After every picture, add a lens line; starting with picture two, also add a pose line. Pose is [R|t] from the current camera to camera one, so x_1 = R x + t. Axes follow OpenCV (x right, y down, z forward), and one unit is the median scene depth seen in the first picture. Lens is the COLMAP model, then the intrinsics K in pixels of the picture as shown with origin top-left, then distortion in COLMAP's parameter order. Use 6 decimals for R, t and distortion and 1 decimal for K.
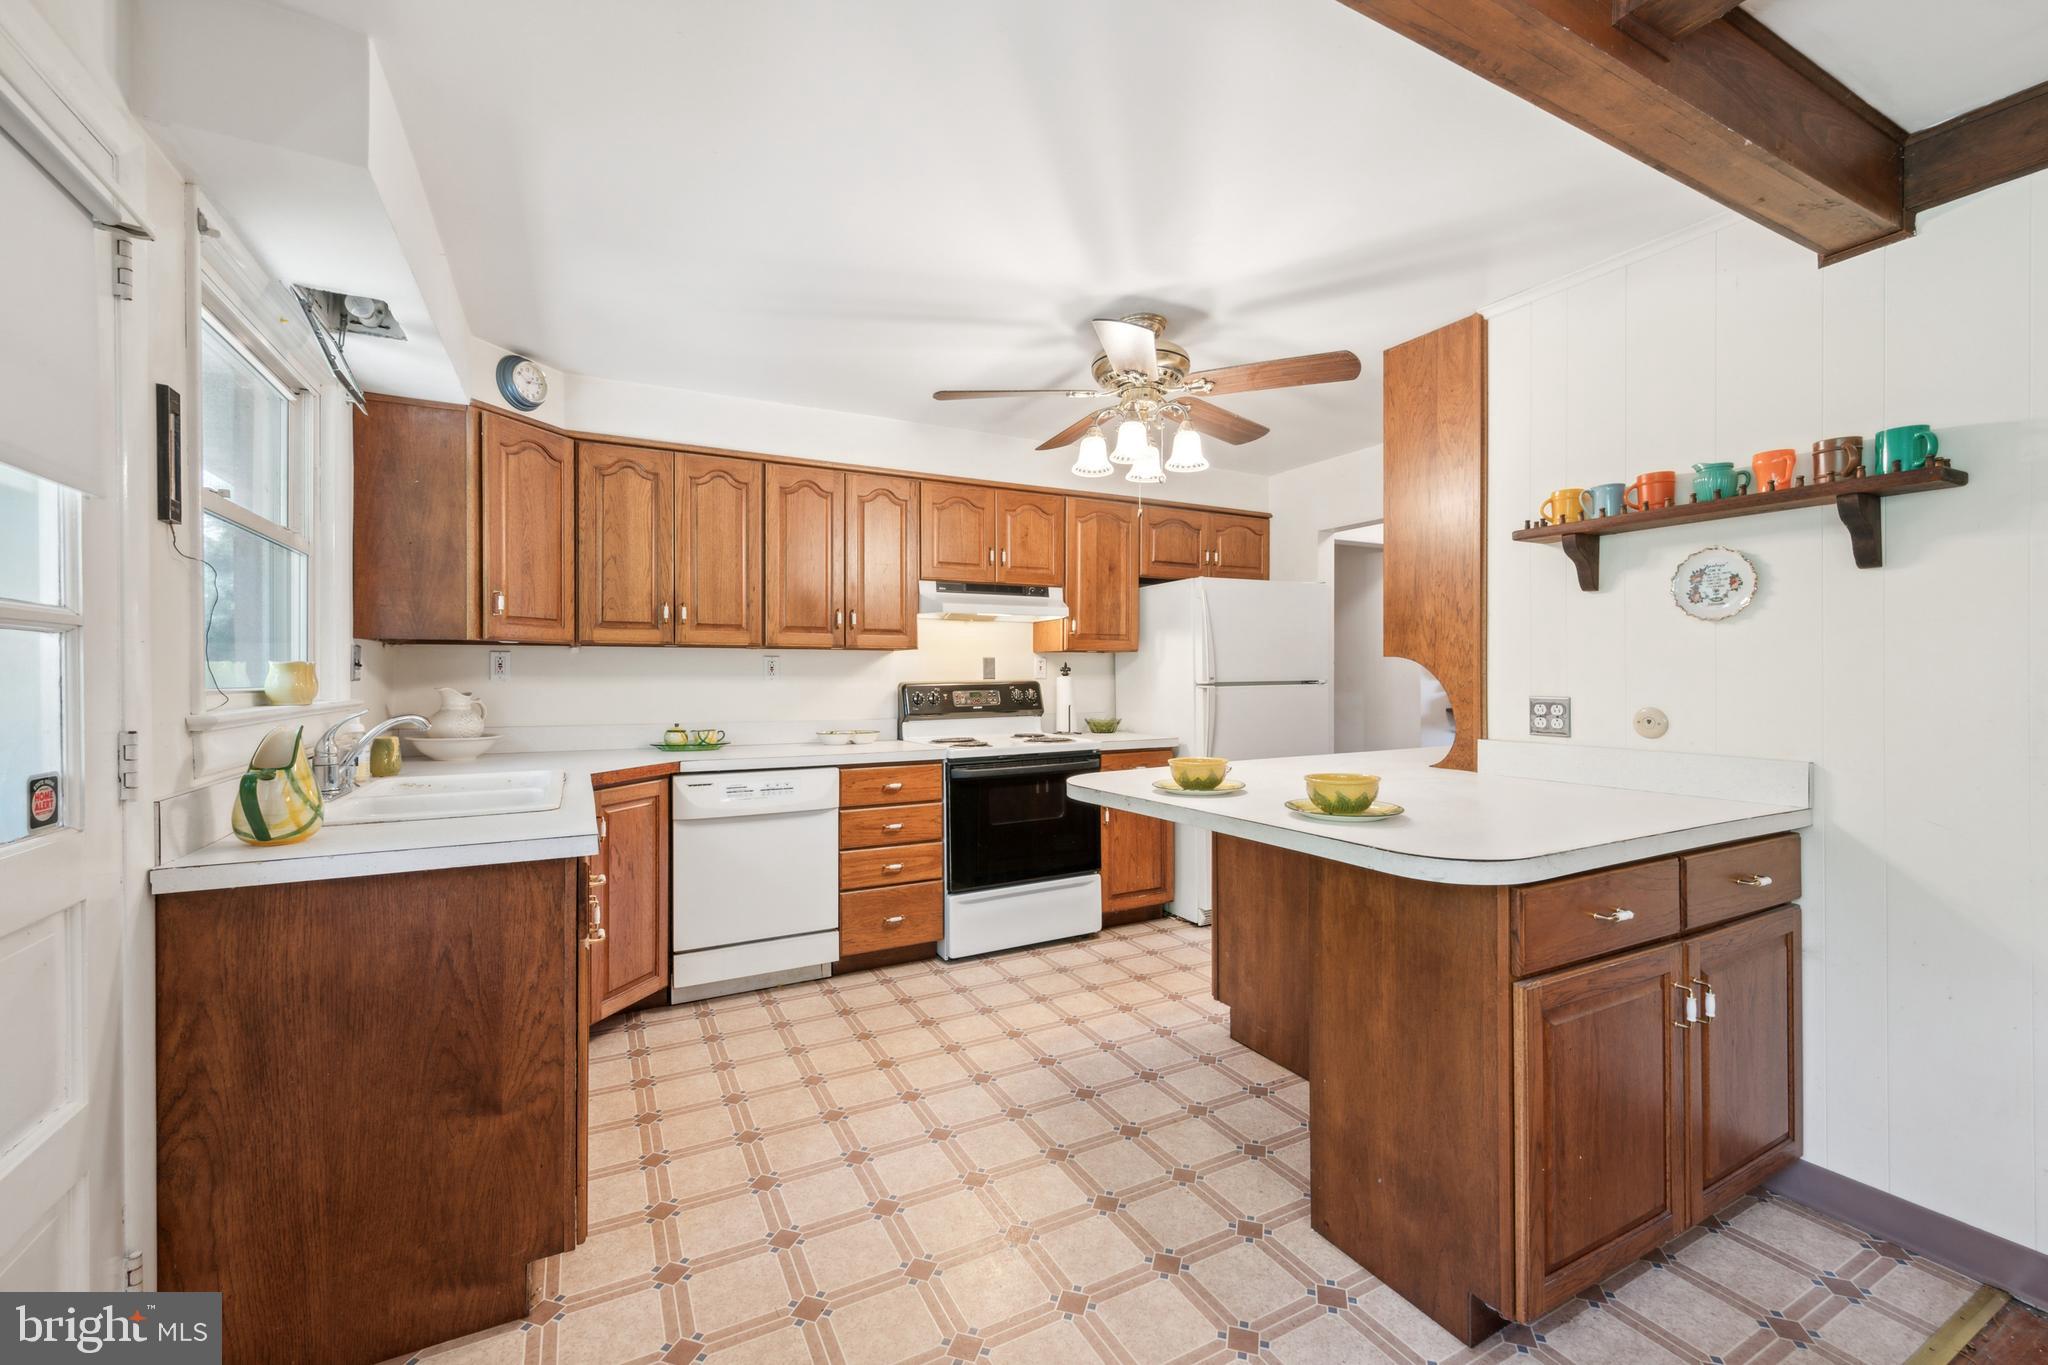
lens RADIAL K [[834.2, 0, 1032.7], [0, 834.2, 663.1], [0, 0, 1]] dist [0.001135, 0.000635]
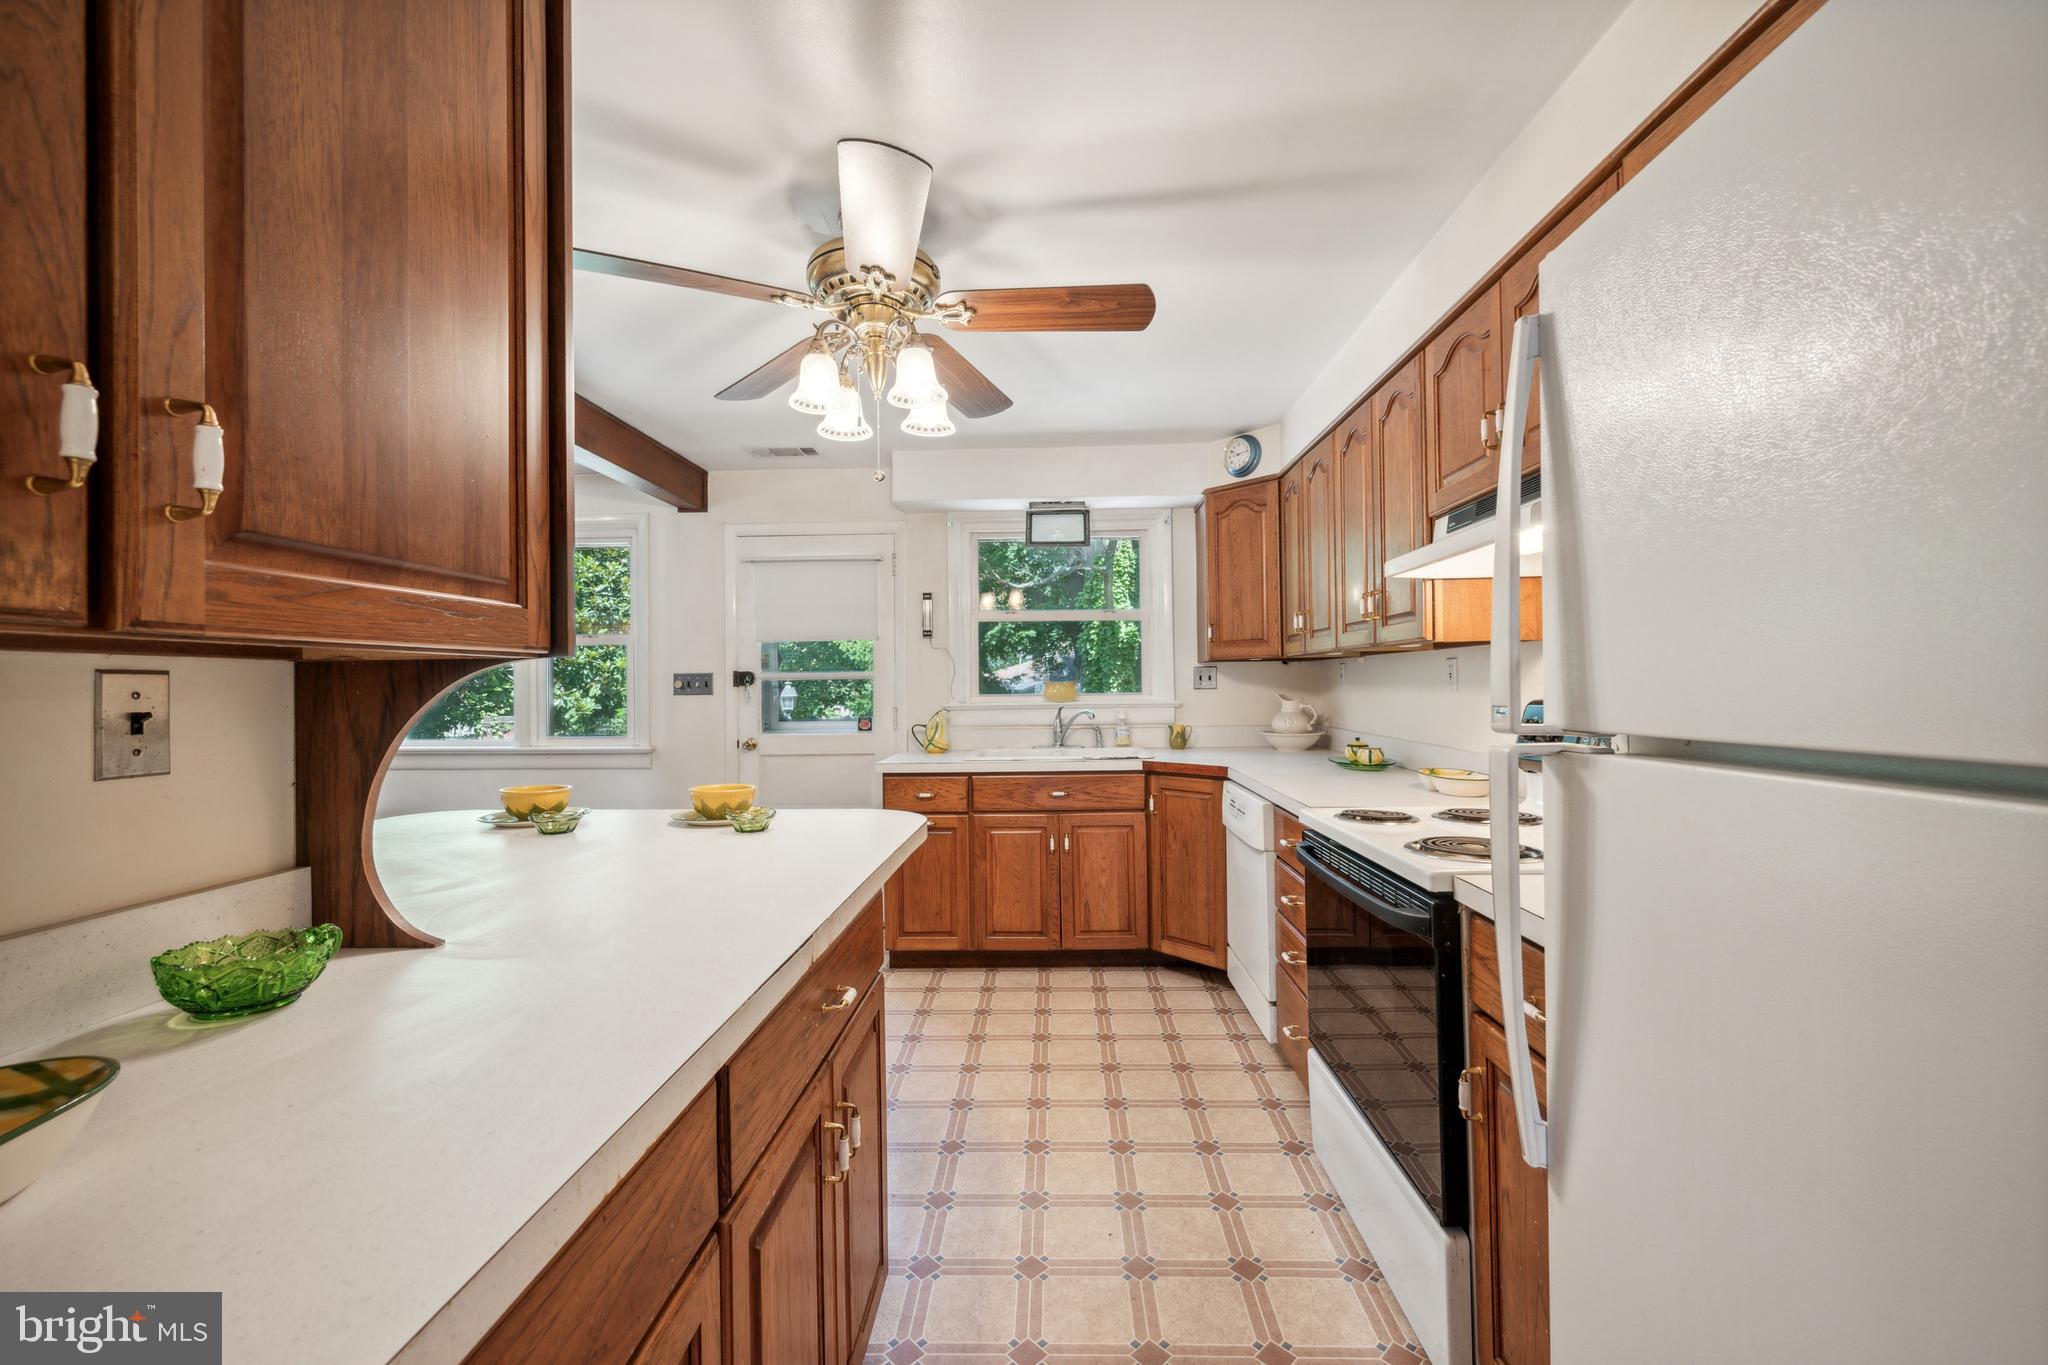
lens RADIAL K [[834.2, 0, 1050.3], [0, 834.2, 676.4], [0, 0, 1]] dist [0.001135, 0.000635]
pose [[-0.489567, 0.008334, -0.871926, 0.701074], [0.028939, 0.999559, -0.006695, 0.000743], [0.871485, -0.028510, -0.489593, 1.494869]]
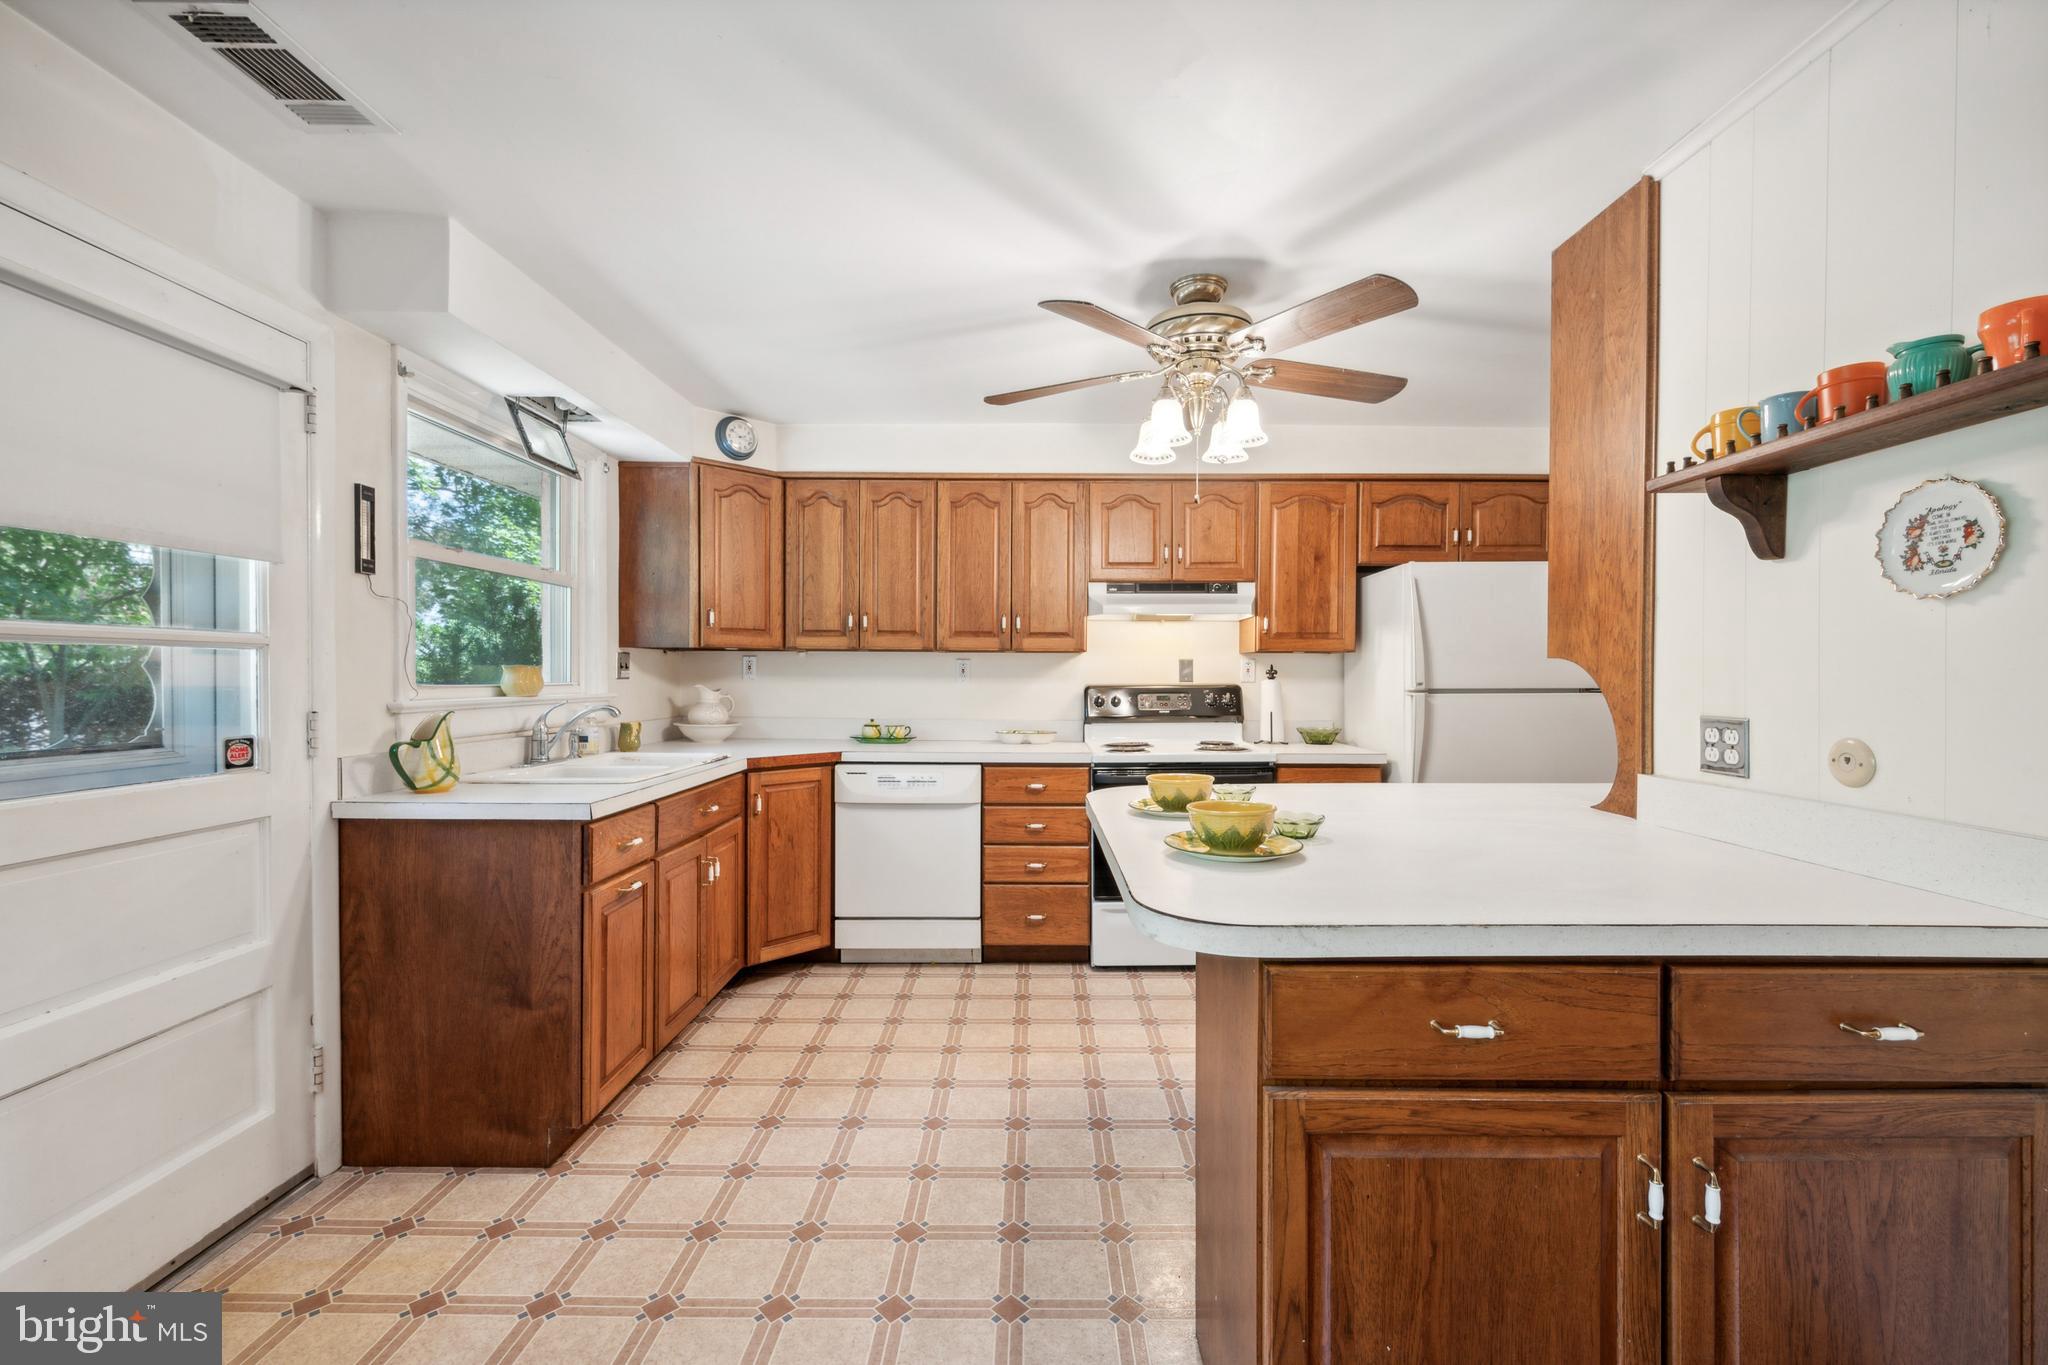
lens RADIAL K [[845.5, 0, 1039.2], [0, 845.5, 669.4], [0, 0, 1]] dist [0.000732, 0.000003]
pose [[0.883410, 0.002994, -0.468591, 0.405469], [0.000445, 0.999974, 0.007228, -0.003492], [0.468600, -0.006594, 0.883386, 0.116233]]
